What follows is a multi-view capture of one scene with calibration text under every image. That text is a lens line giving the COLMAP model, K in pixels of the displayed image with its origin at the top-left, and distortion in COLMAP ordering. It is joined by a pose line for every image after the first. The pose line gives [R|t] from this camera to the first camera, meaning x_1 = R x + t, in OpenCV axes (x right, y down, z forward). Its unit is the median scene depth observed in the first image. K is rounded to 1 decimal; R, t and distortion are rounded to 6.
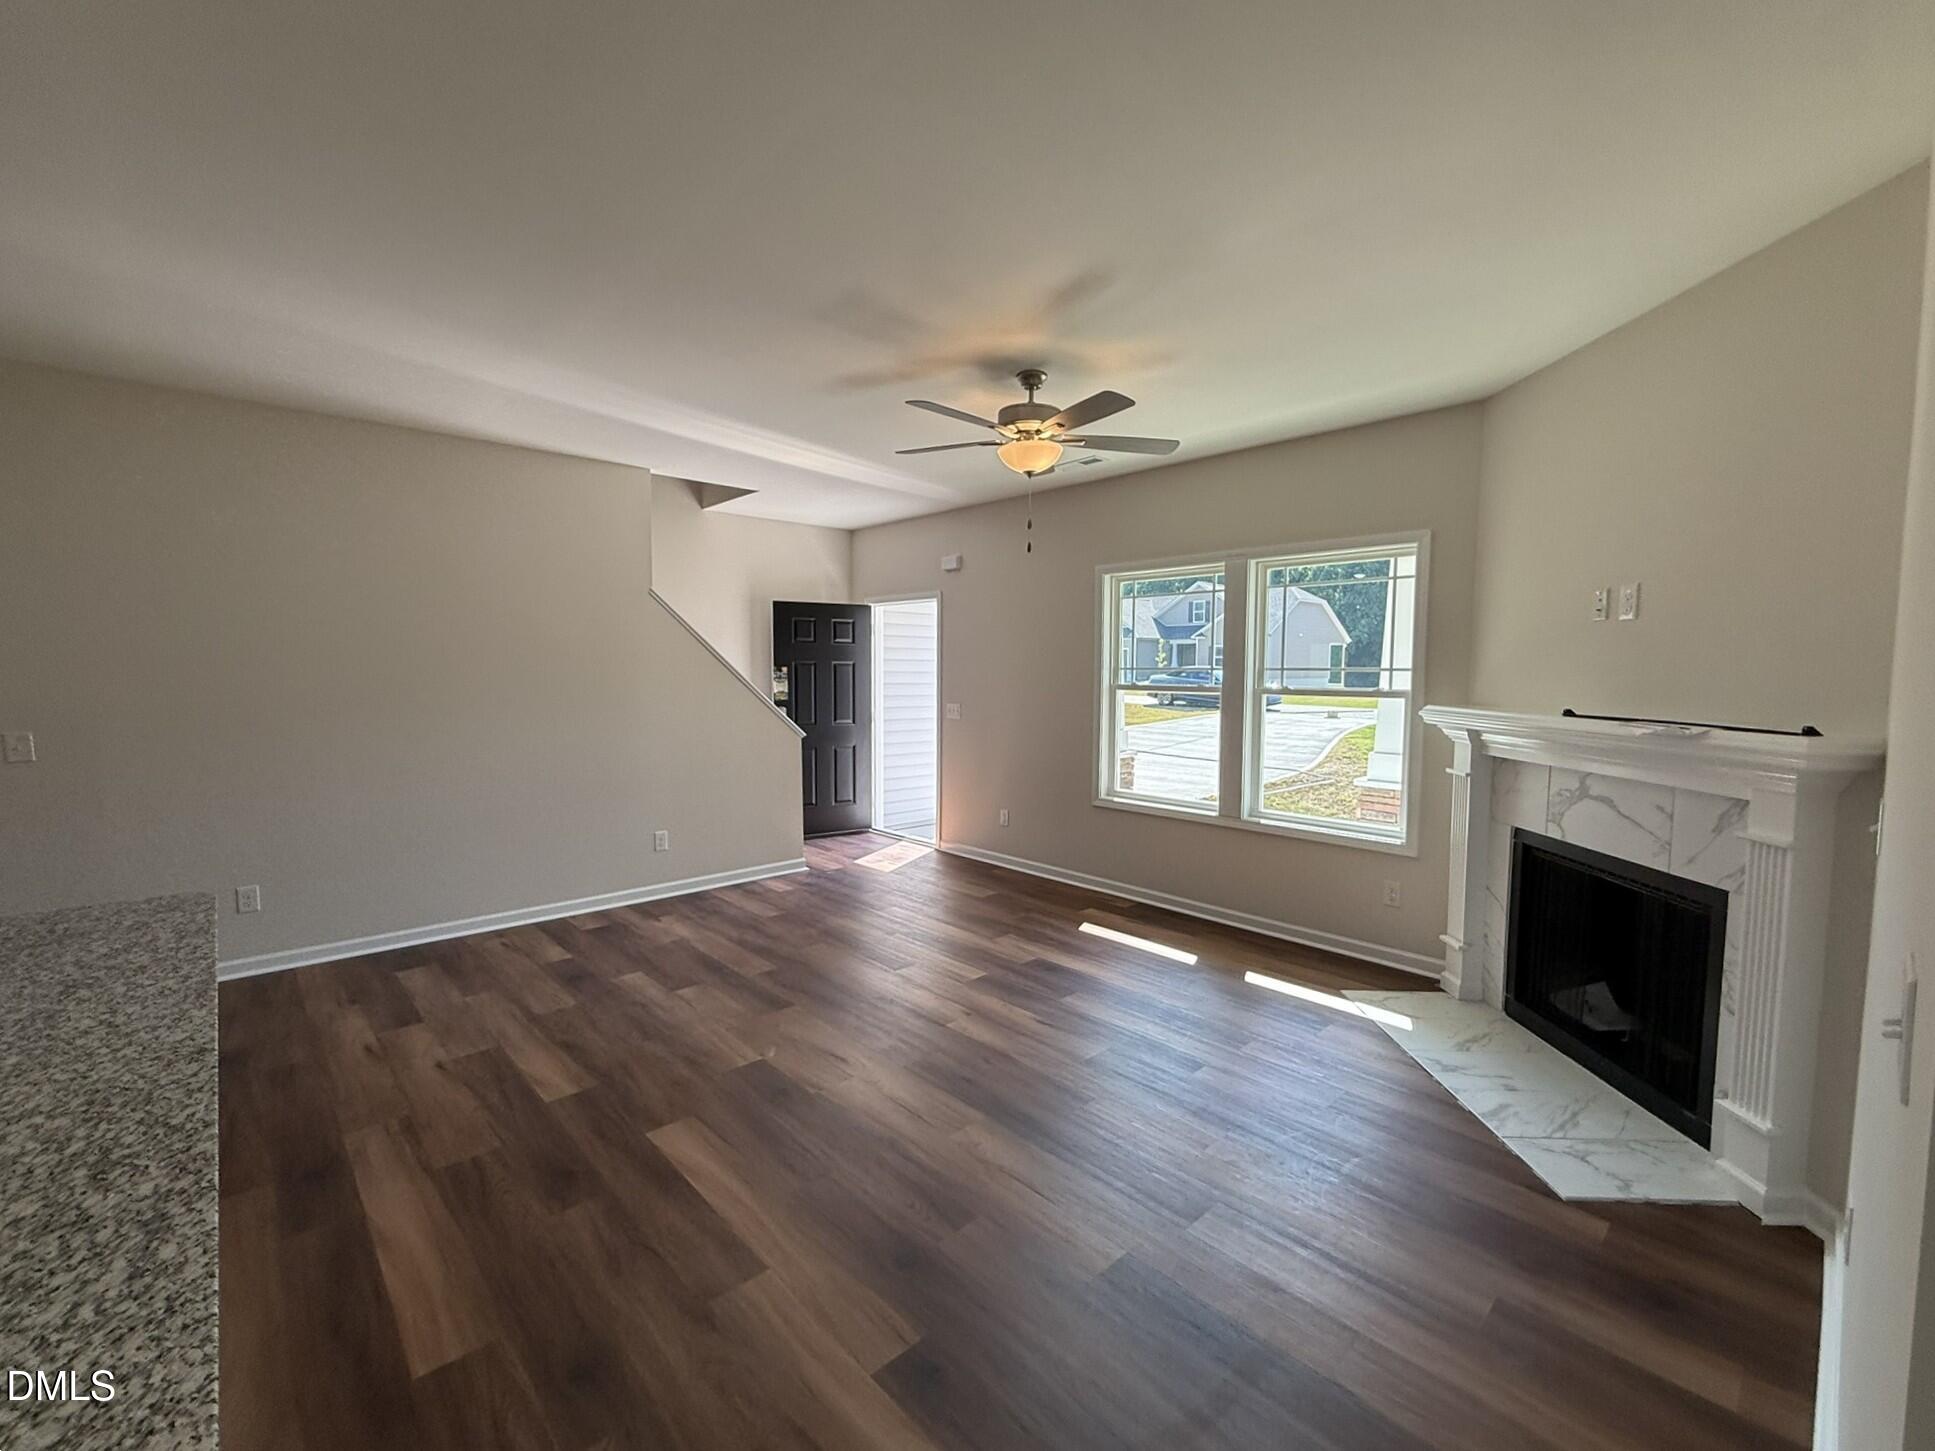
lens RADIAL K [[822.4, 0, 964.1], [0, 822.4, 728.1], [0, 0, 1]] dist [0.001611, -0.000196]
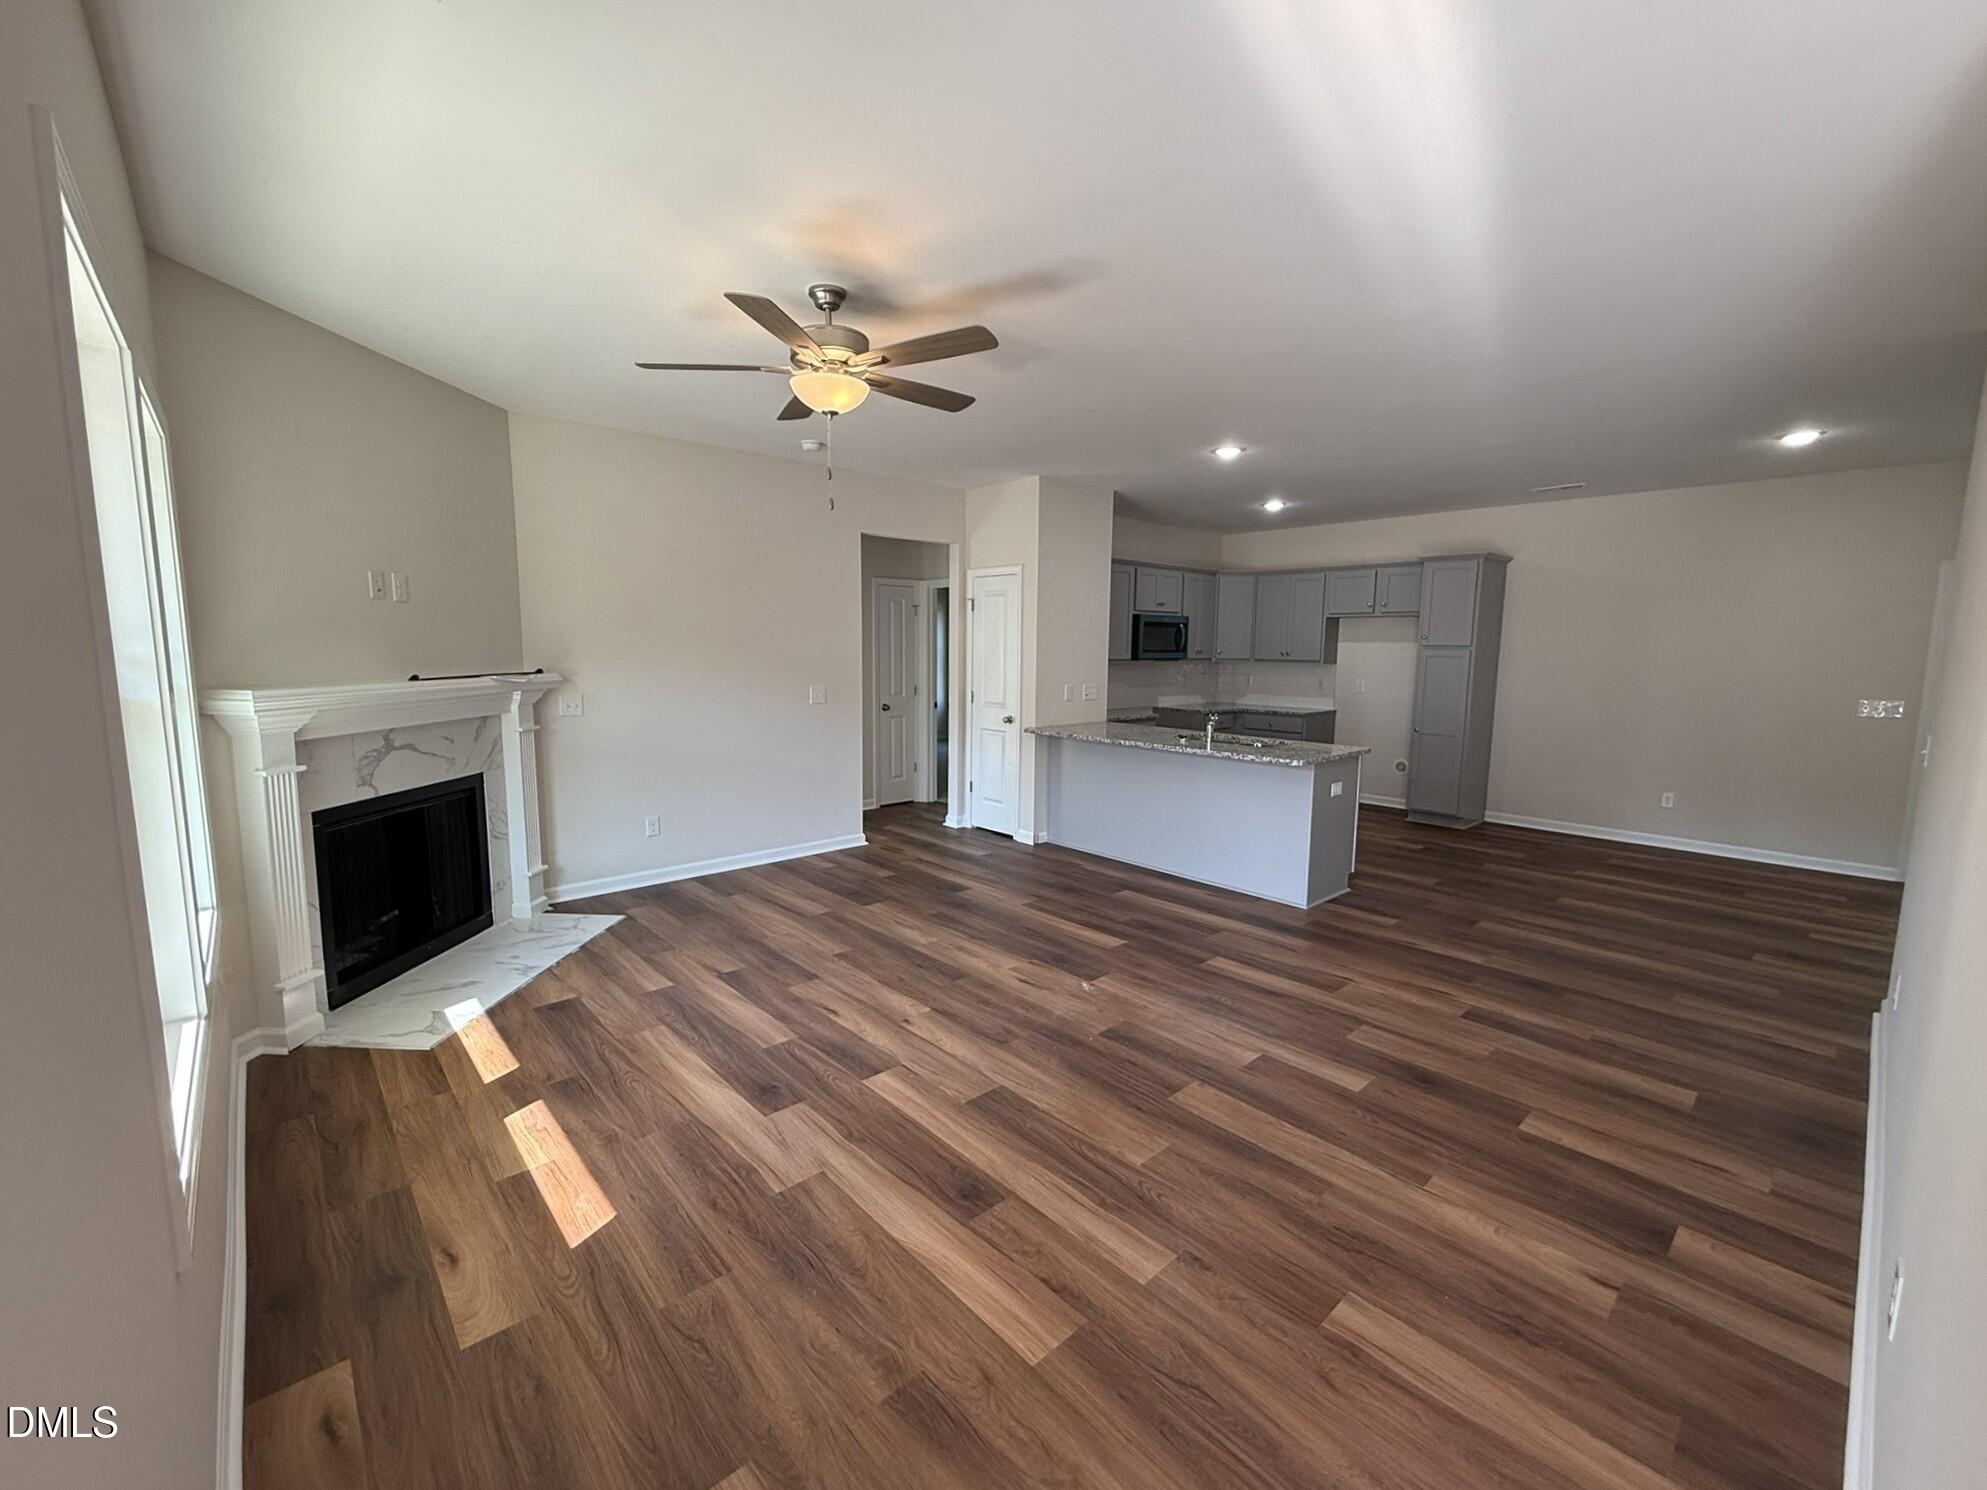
lens RADIAL K [[816.7, 0, 993.5], [0, 816.7, 745.0], [0, 0, 1]] dist [0.000123, -0.000020]
pose [[-0.999856, -0.016910, 0.001679, -0.092352], [-0.016252, 0.980405, 0.196321, -0.146854], [-0.004966, 0.196265, -0.980538, 1.898400]]
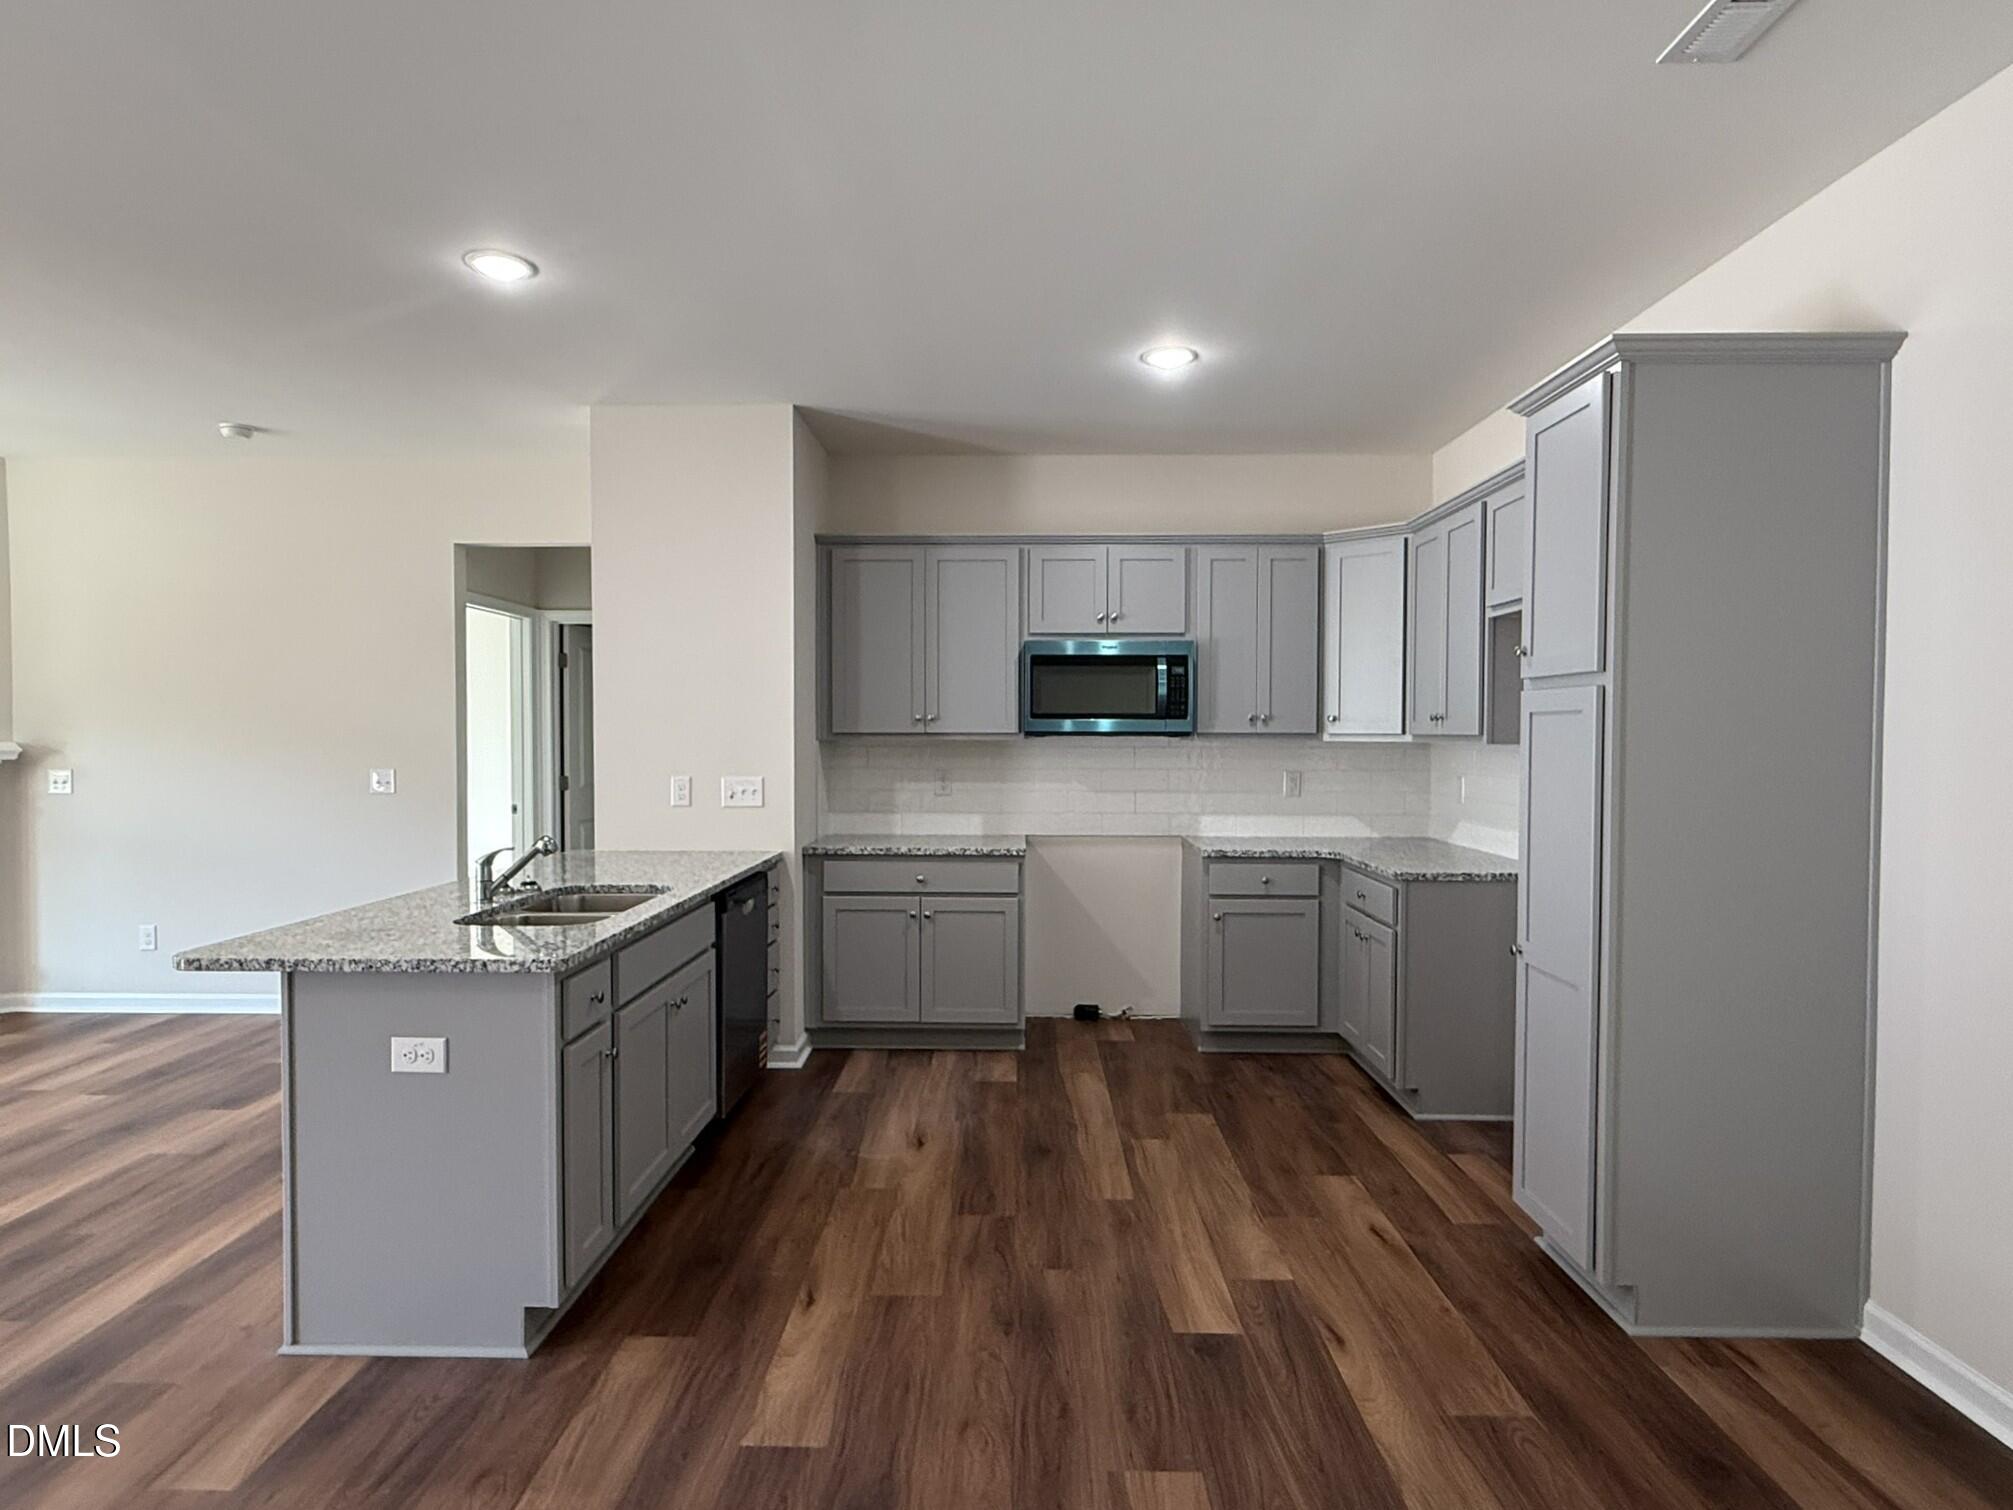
lens RADIAL K [[1098.8, 0, 1005.9], [0, 1098.8, 759.7], [0, 0, 1]] dist [-0.001230, -0.000545]
pose [[-0.725302, -0.025324, 0.687965, -1.441480], [0.044372, 0.995526, 0.083426, -0.034521], [-0.686999, 0.091036, -0.720933, 0.753683]]
